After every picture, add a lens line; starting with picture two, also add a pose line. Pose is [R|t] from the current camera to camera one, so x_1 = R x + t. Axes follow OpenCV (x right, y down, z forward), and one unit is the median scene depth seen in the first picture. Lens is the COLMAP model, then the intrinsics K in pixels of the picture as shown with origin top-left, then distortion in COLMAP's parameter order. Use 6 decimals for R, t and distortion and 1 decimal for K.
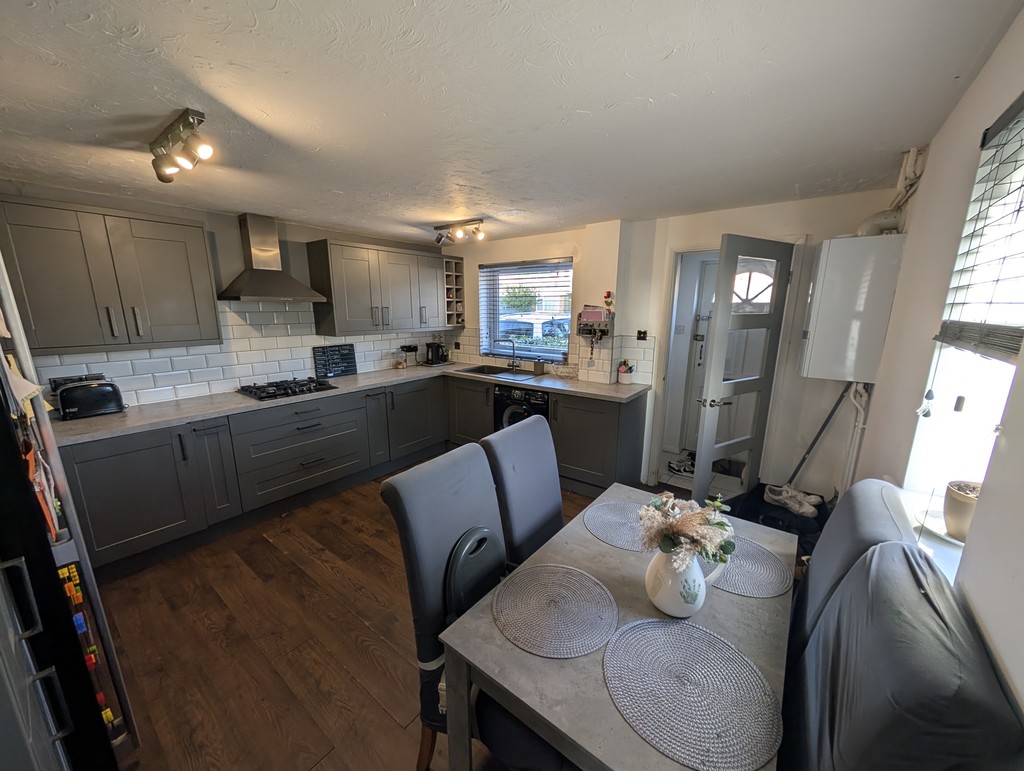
lens RADIAL K [[385.0, 0, 510.8], [0, 385.0, 389.7], [0, 0, 1]] dist [-0.000181, 0.000102]
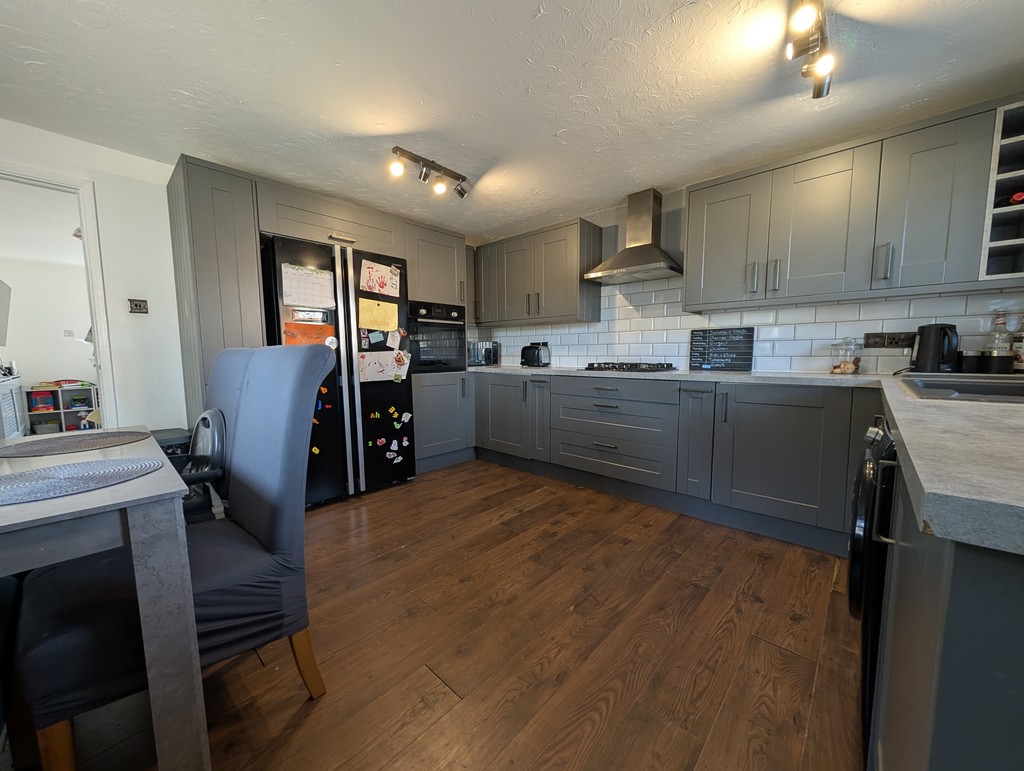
lens RADIAL K [[385.0, 0, 510.8], [0, 385.0, 389.7], [0, 0, 1]] dist [-0.000181, 0.000102]
pose [[-0.091690, 0.091476, -0.991577, 0.385398], [-0.208741, 0.971882, 0.108961, 0.004570], [0.973663, 0.216973, -0.070017, 0.797382]]
